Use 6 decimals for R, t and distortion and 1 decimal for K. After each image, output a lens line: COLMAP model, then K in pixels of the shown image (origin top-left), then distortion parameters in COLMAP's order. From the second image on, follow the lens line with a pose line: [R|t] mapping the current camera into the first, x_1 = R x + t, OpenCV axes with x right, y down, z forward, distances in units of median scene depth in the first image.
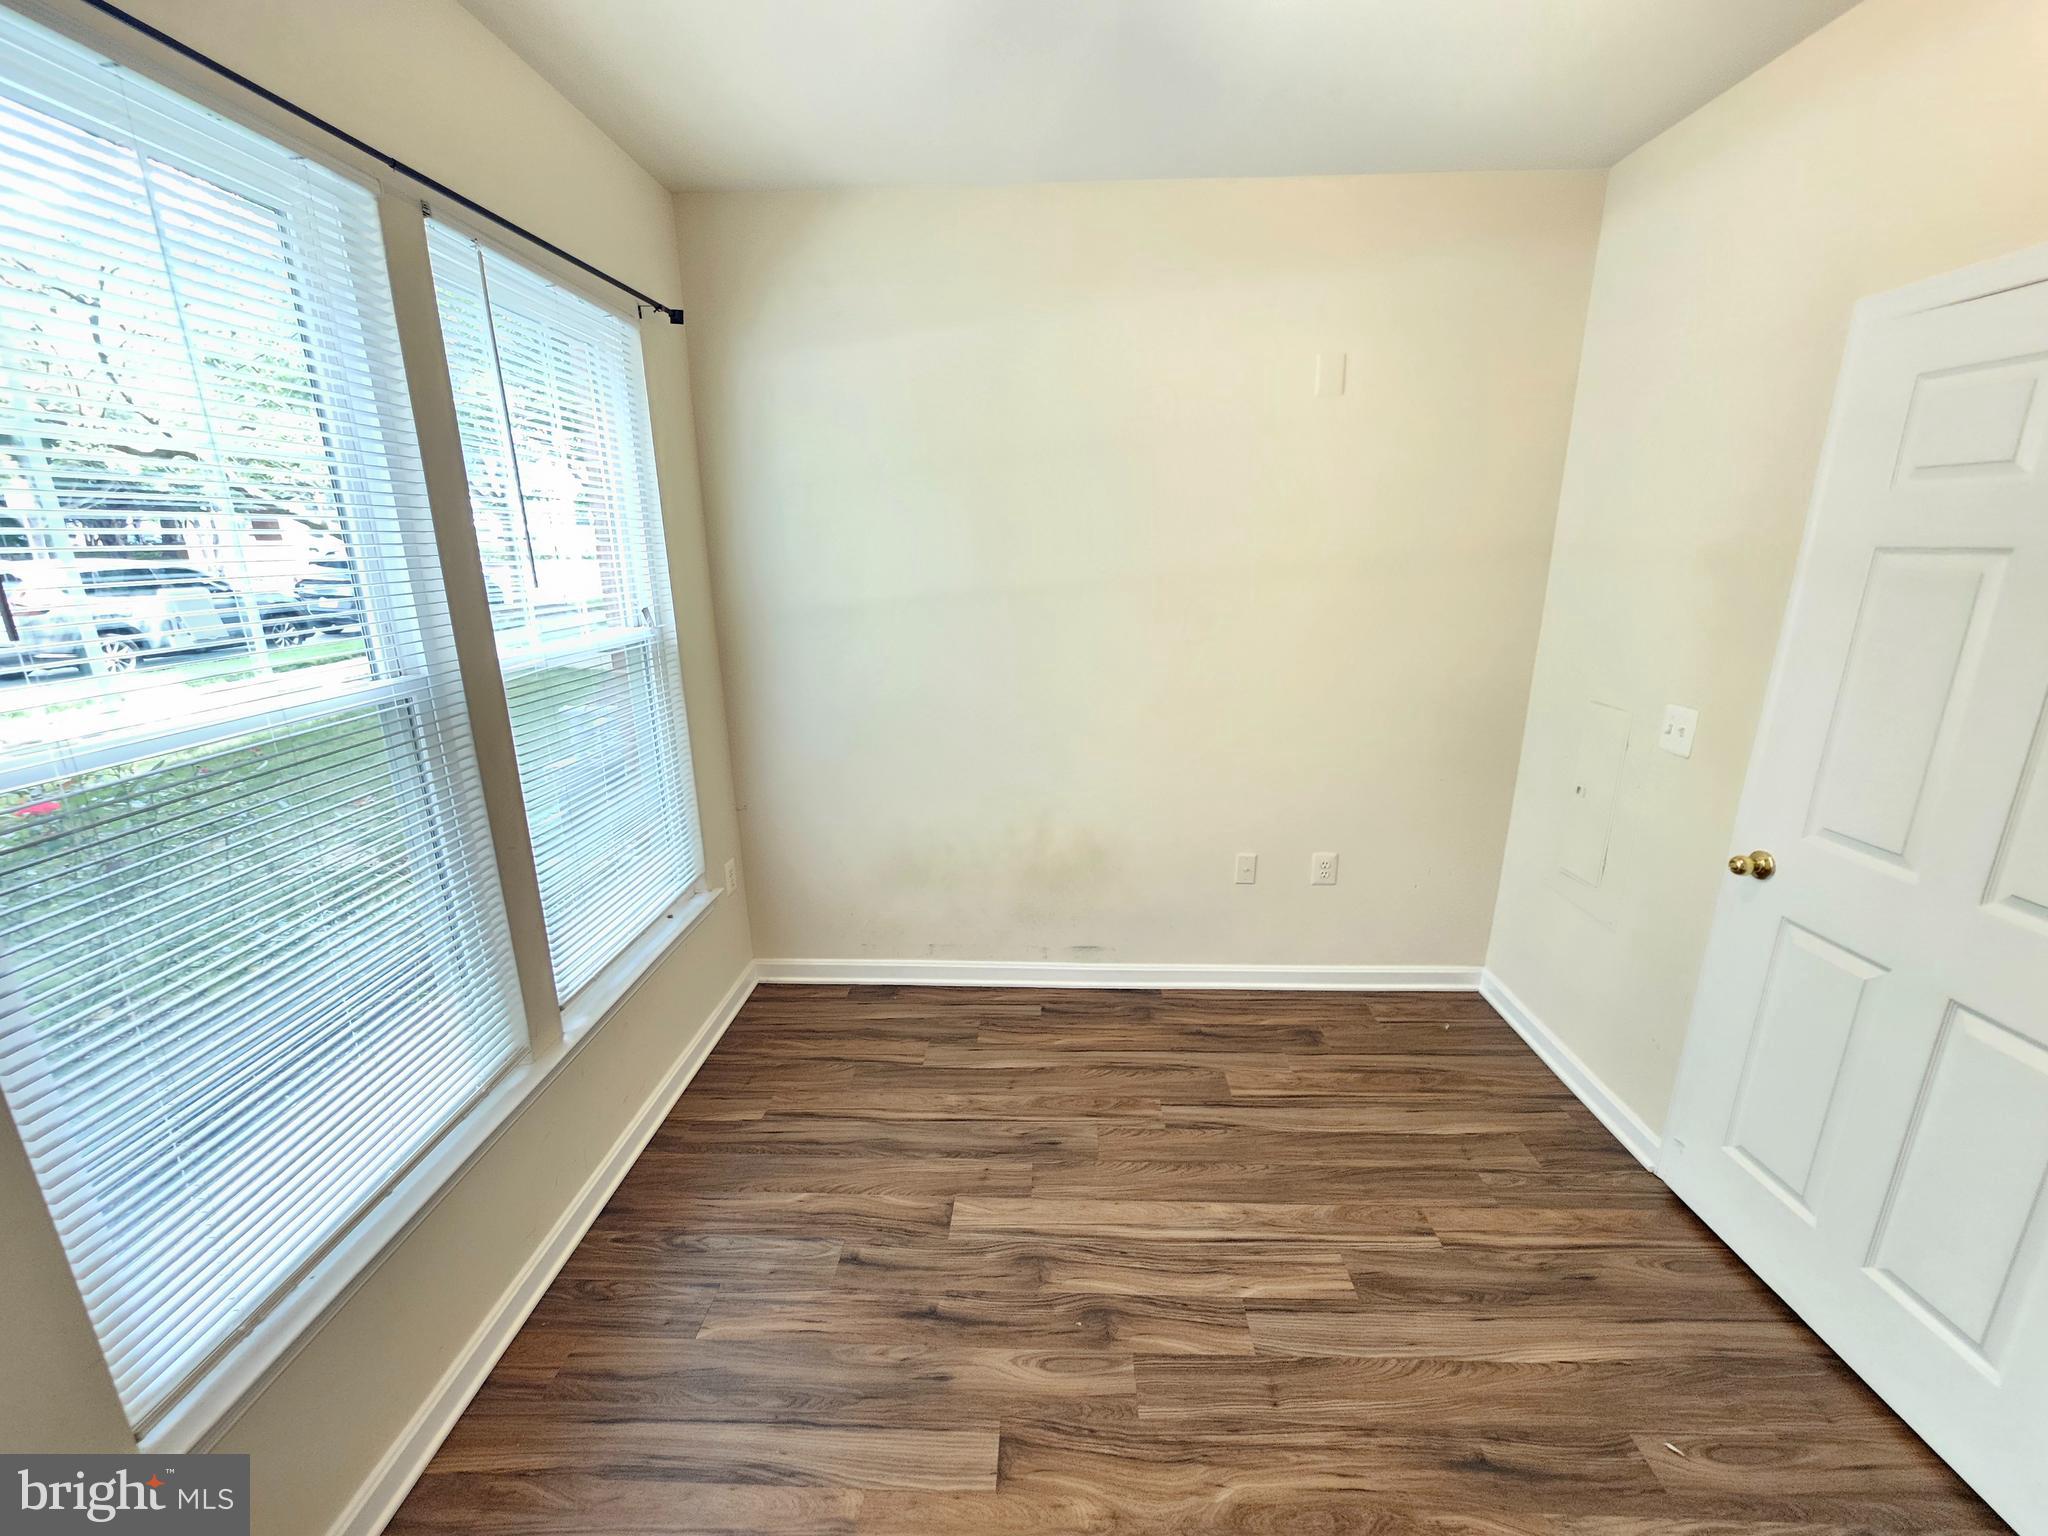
lens RADIAL K [[842.5, 0, 1020.3], [0, 842.5, 779.1], [0, 0, 1]] dist [0.000540, 0.001279]
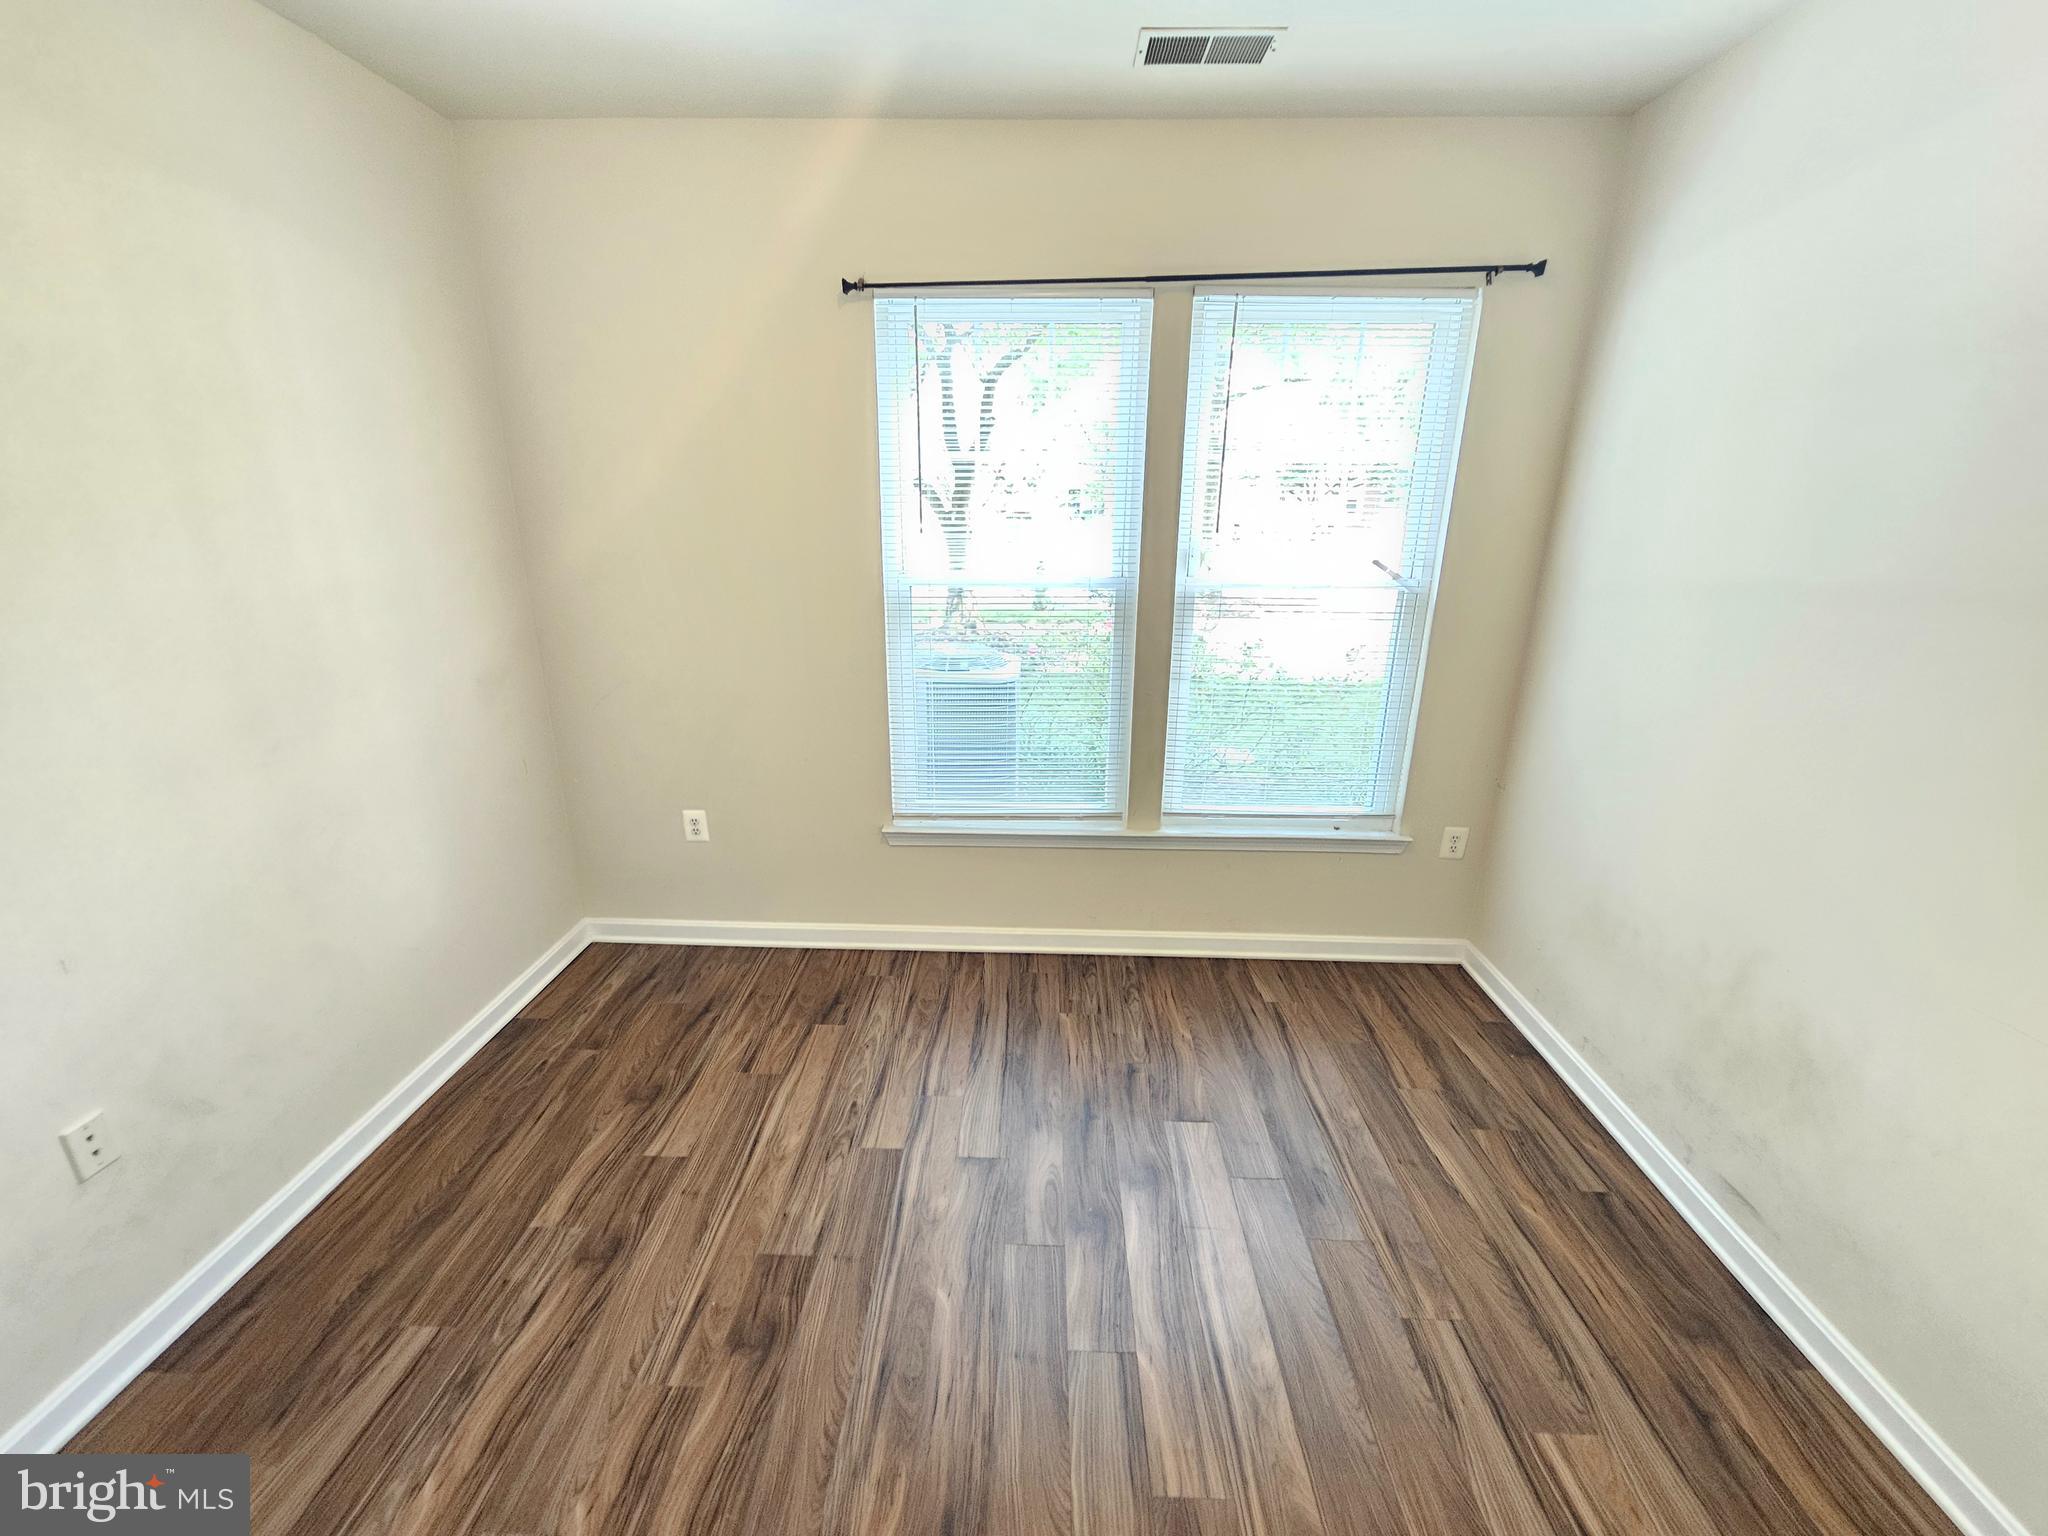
lens RADIAL K [[842.5, 0, 1020.3], [0, 842.5, 779.1], [0, 0, 1]] dist [0.000540, 0.001279]
pose [[0.008250, 0.321669, -0.946816, 0.995588], [-0.277993, 0.910262, 0.306828, -0.202371], [0.960548, 0.260677, 0.096931, 0.686068]]
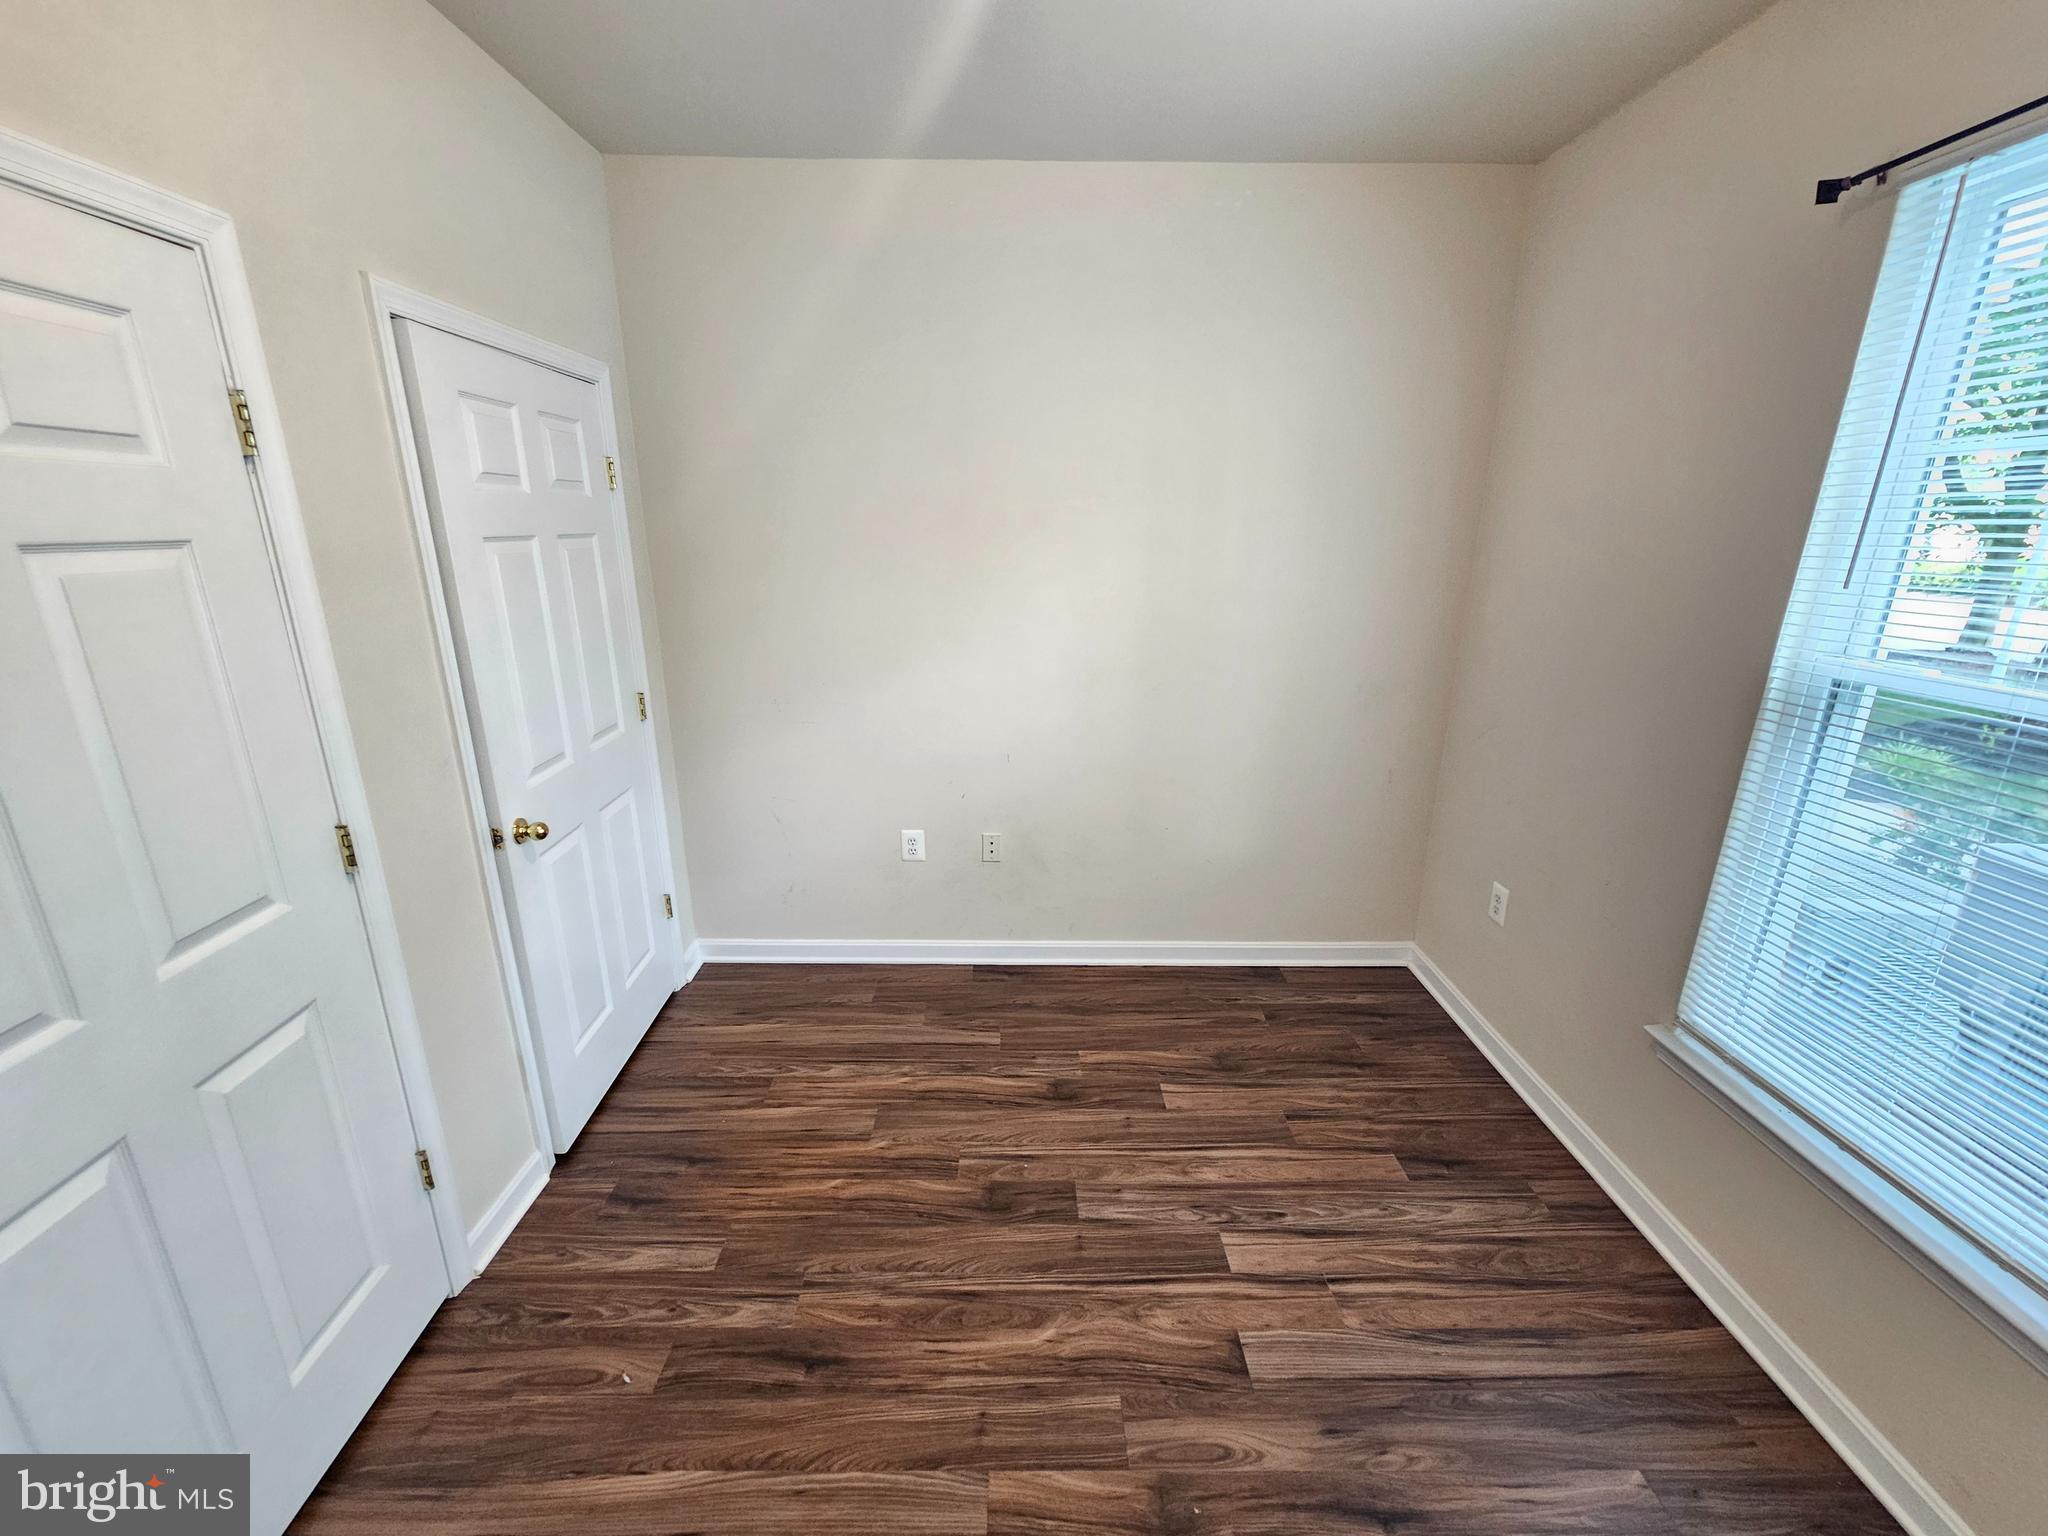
lens RADIAL K [[842.5, 0, 1020.3], [0, 842.5, 779.1], [0, 0, 1]] dist [0.000540, 0.001279]
pose [[-0.998818, 0.014649, -0.046357, 0.278856], [-0.012849, 0.840079, 0.542312, -0.393016], [0.046888, 0.542266, -0.838897, 1.354311]]
